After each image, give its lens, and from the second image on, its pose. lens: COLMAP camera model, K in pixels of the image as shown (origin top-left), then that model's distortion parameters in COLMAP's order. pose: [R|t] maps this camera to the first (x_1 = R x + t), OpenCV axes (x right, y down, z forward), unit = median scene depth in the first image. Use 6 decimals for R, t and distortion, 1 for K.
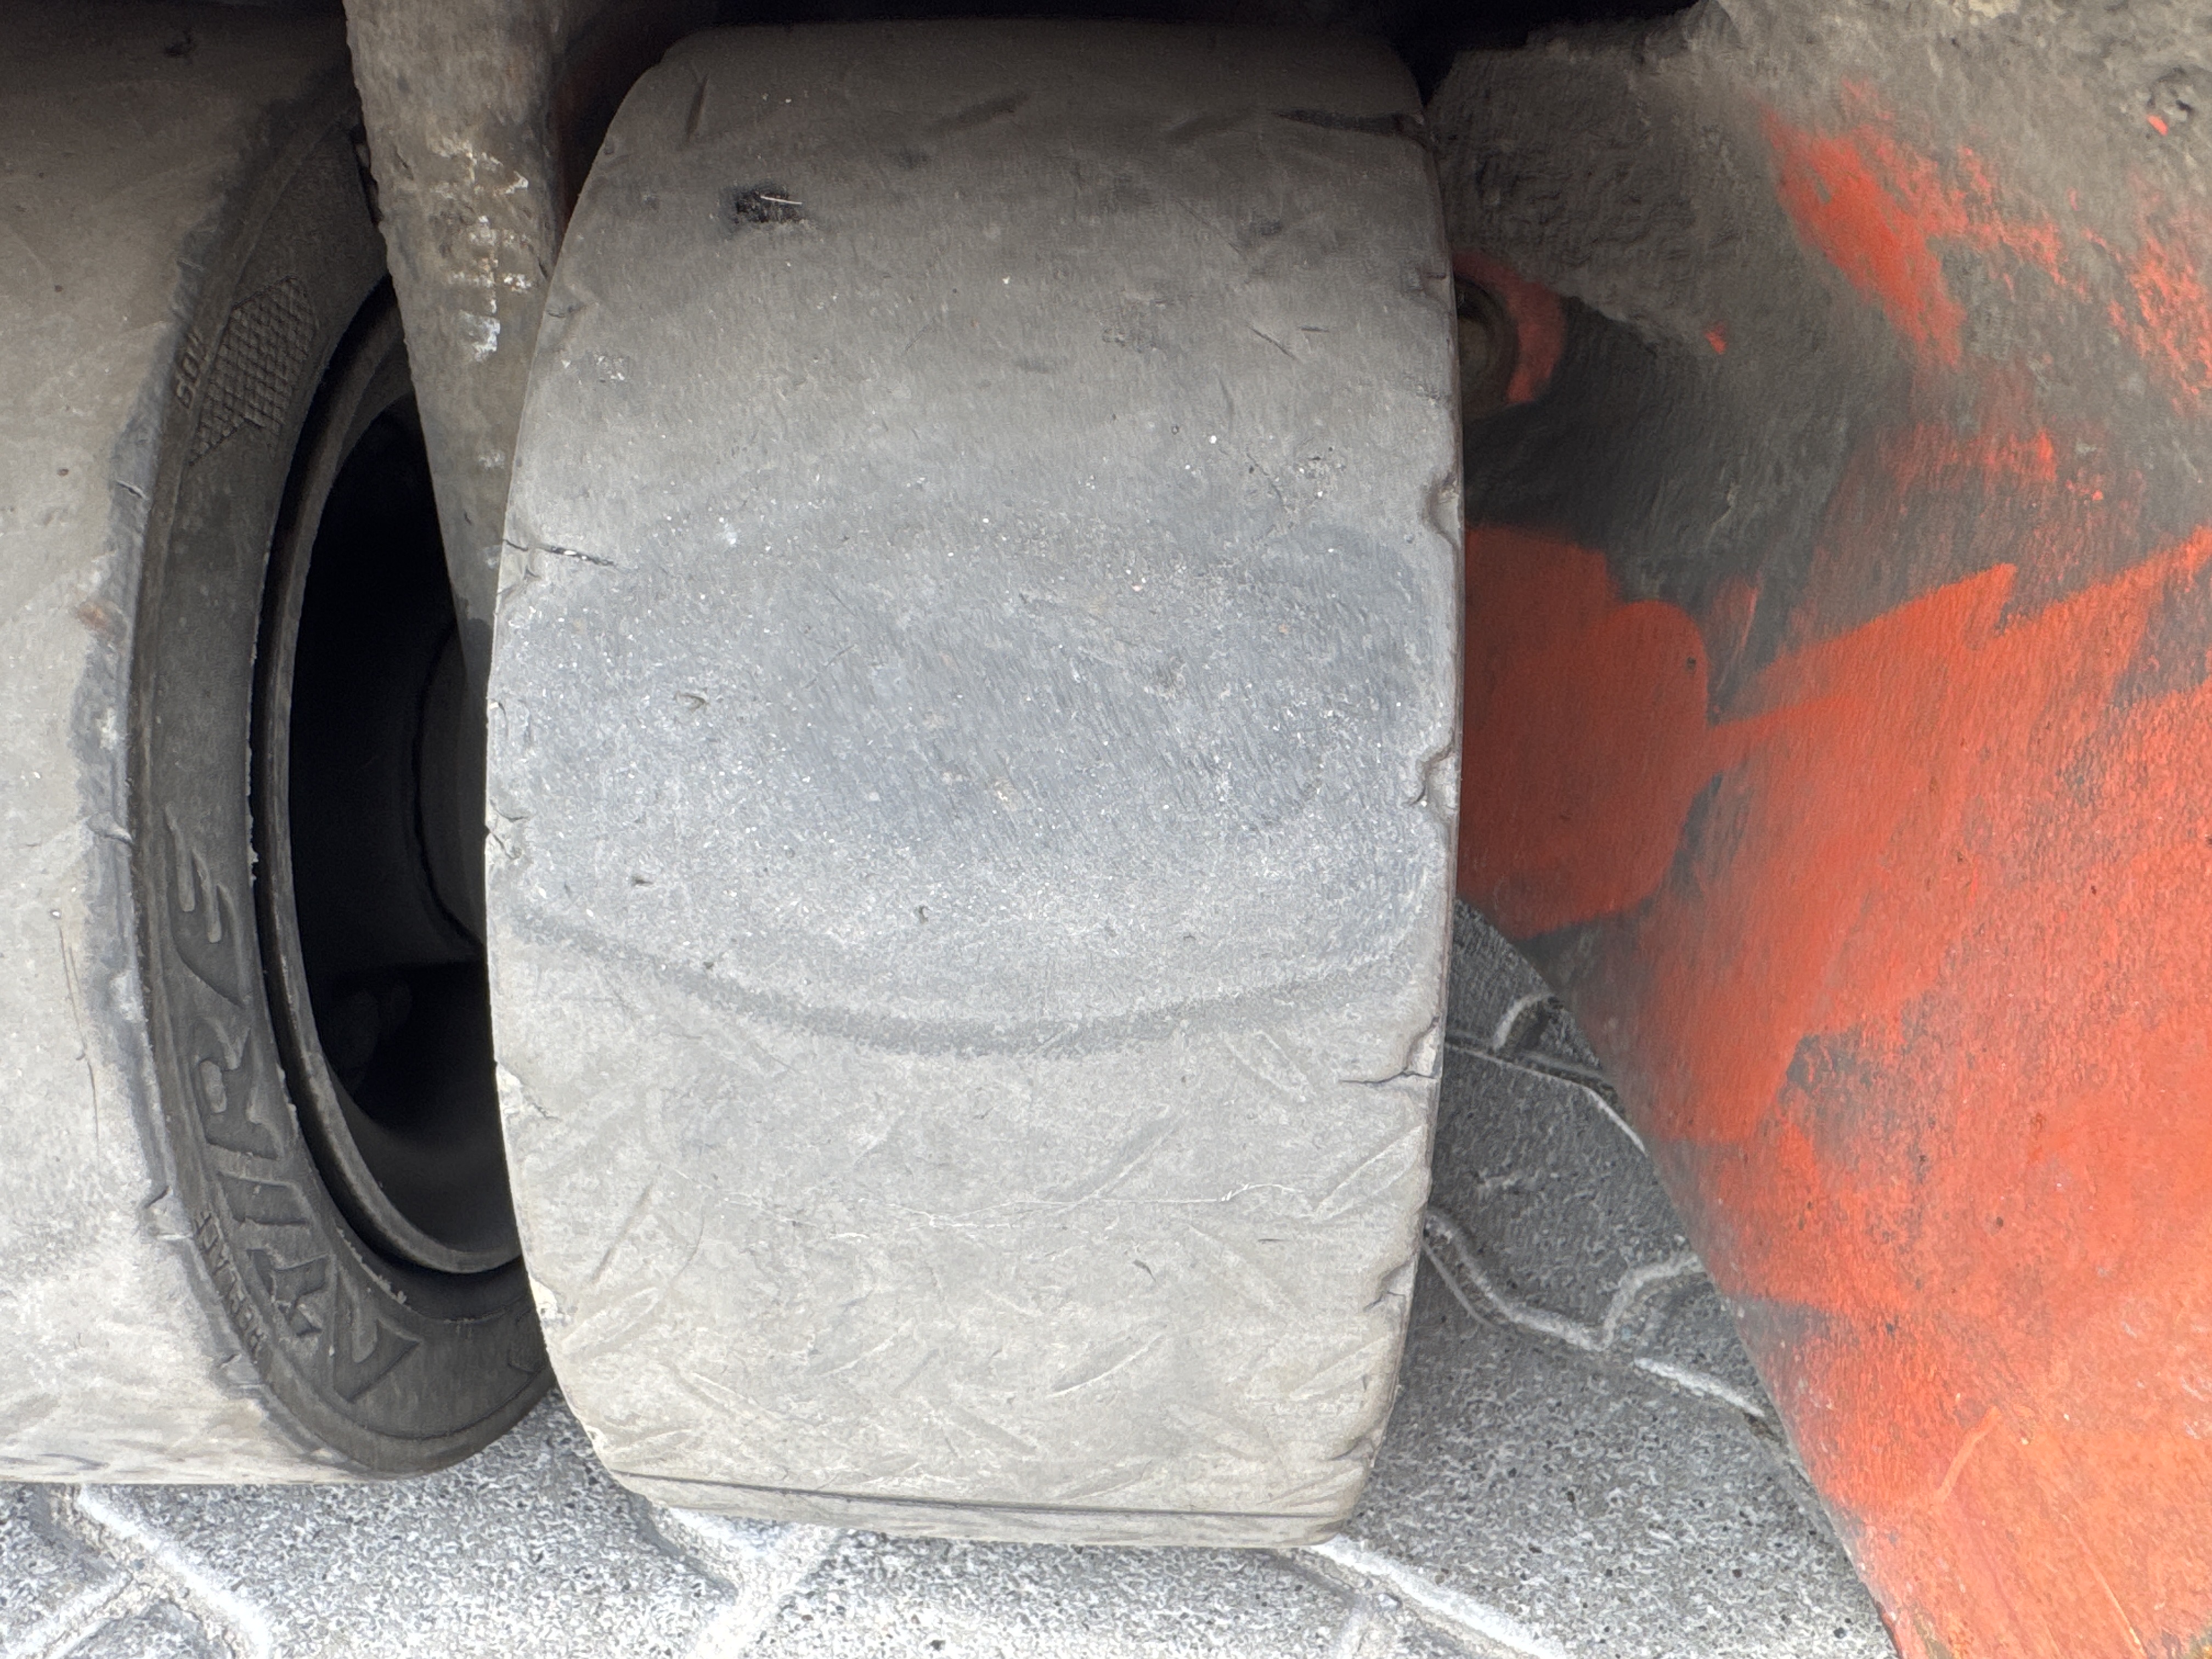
lens RADIAL K [[1578.2, 0, 1108.2], [0, 1578.2, 856.6], [0, 0, 1]] dist [-0.000364, -0.002593]
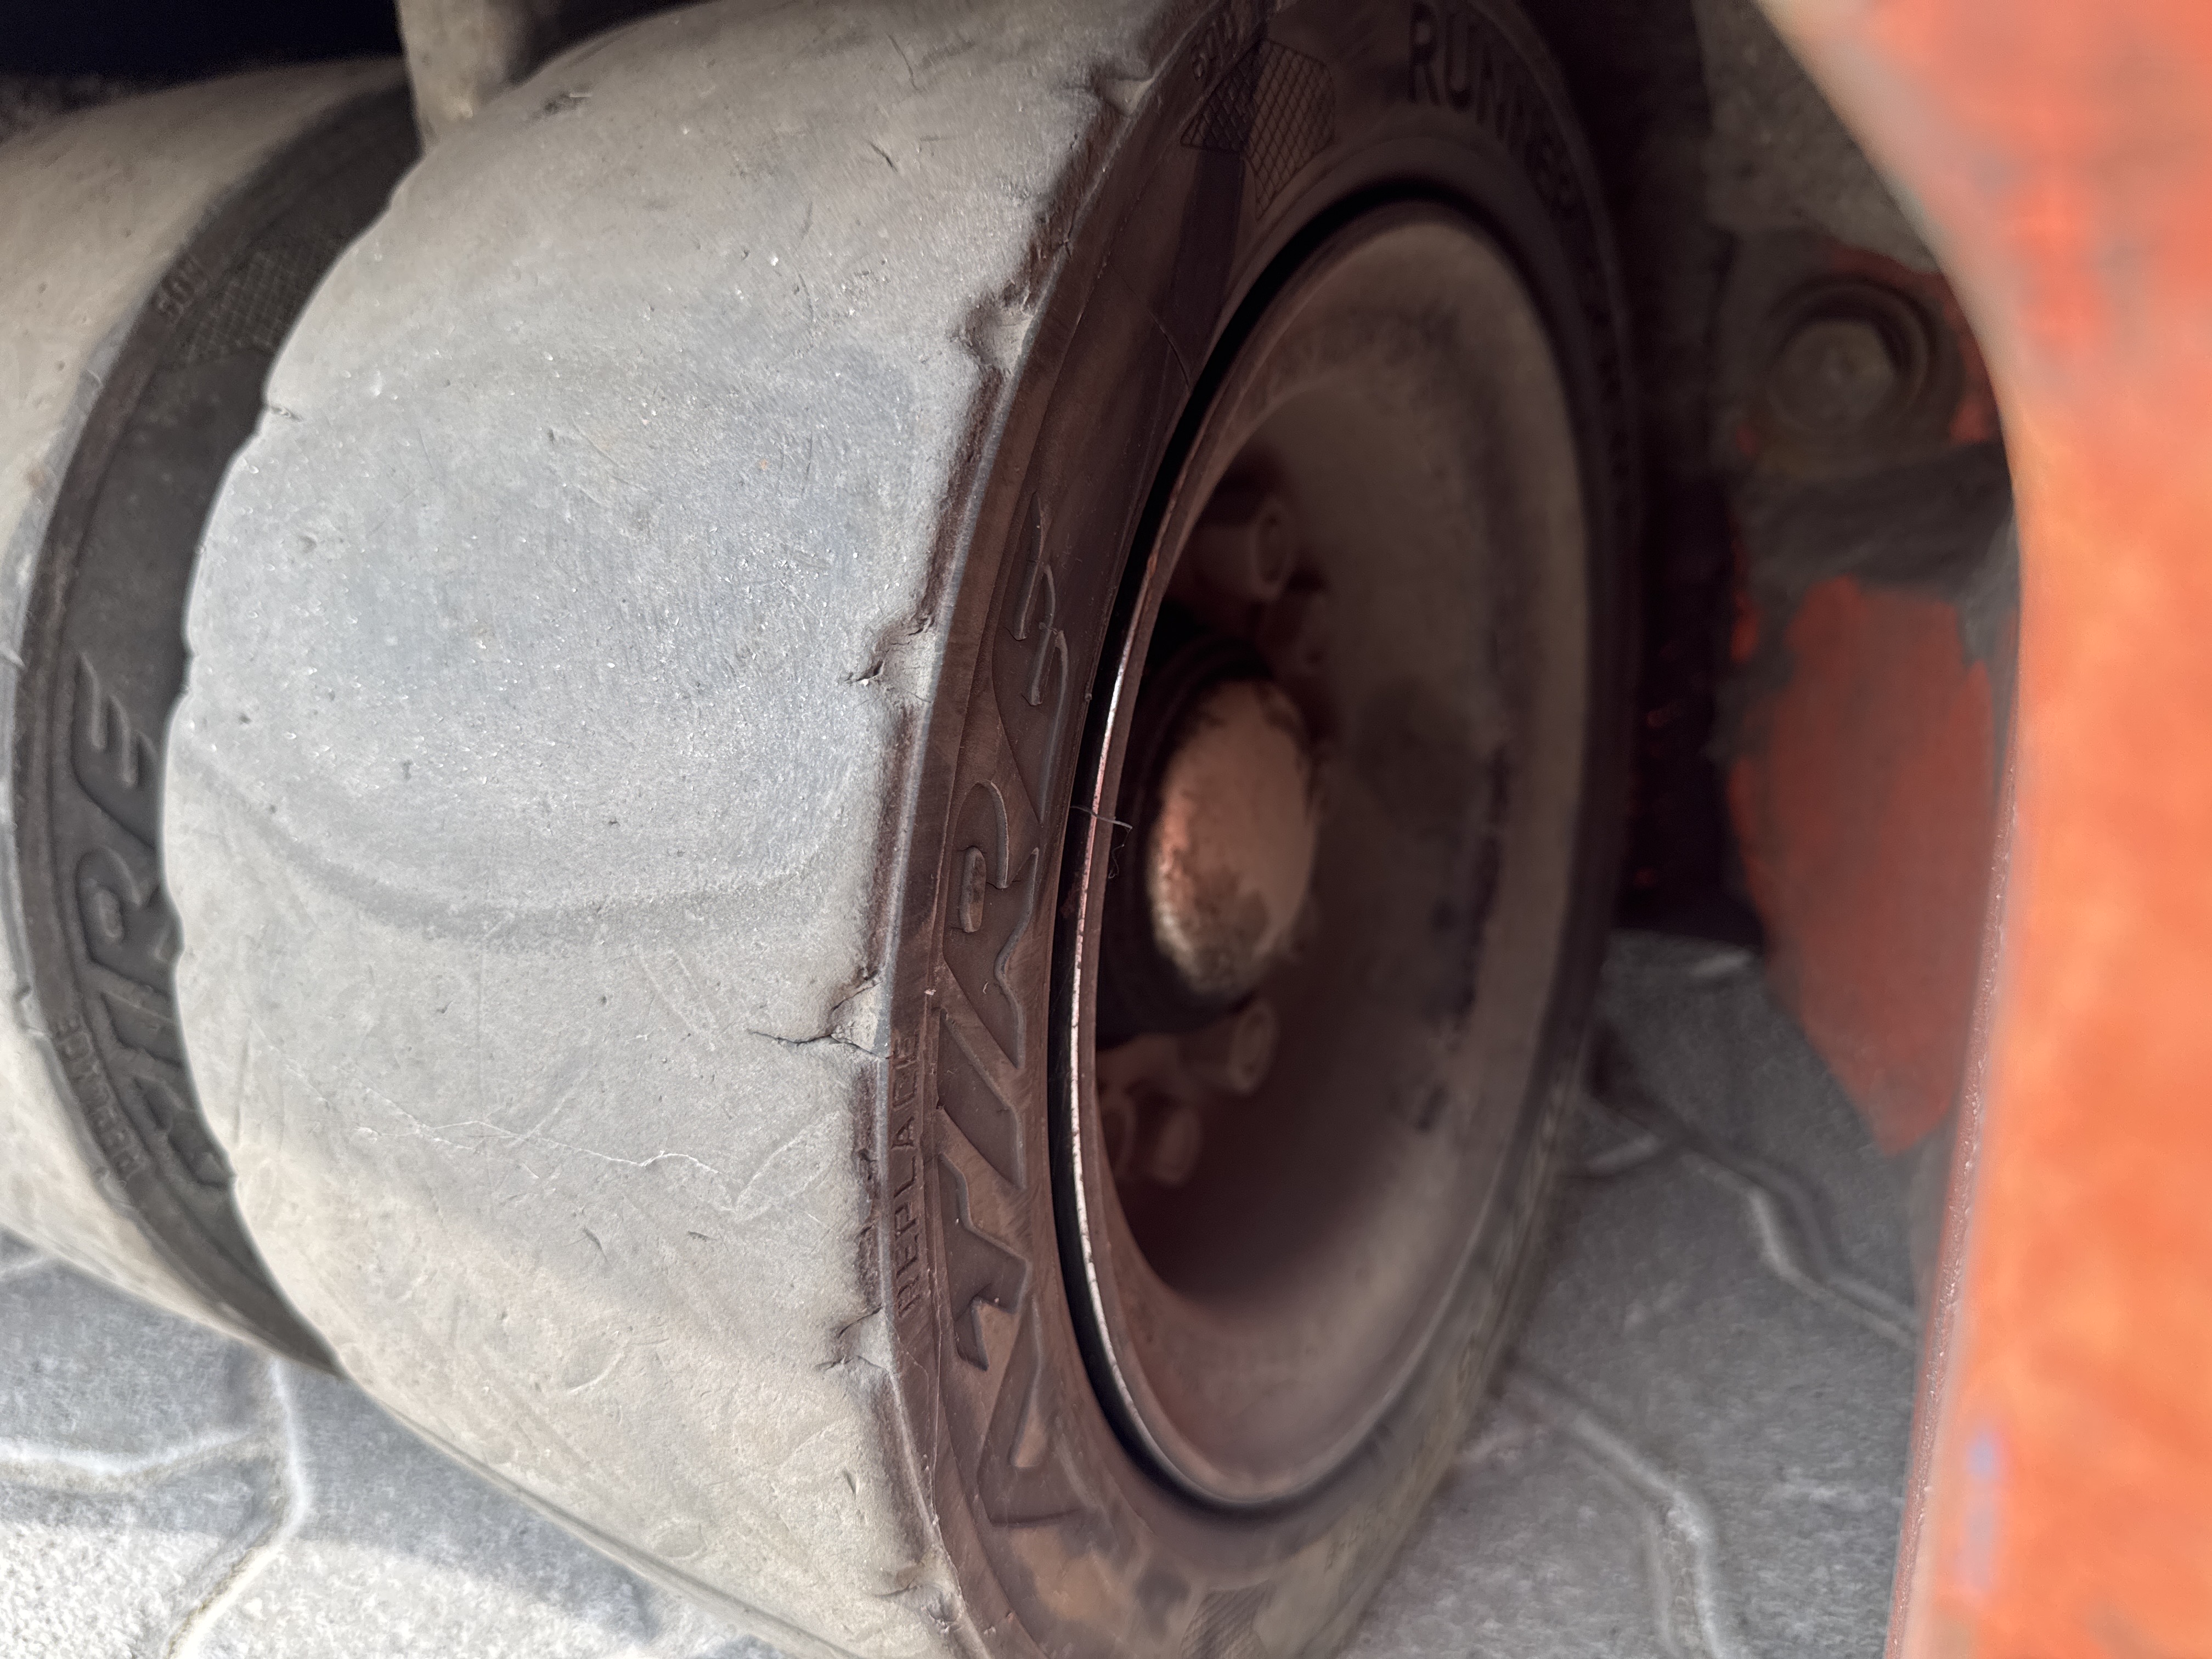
lens RADIAL K [[1605.1, 0, 1103.2], [0, 1605.1, 837.8], [0, 0, 1]] dist [0.120109, -0.237923]
pose [[0.866689, 0.100892, -0.488540, 0.683097], [-0.168916, 0.980835, -0.097104, 0.096961], [0.469380, 0.166682, 0.867121, 0.373822]]
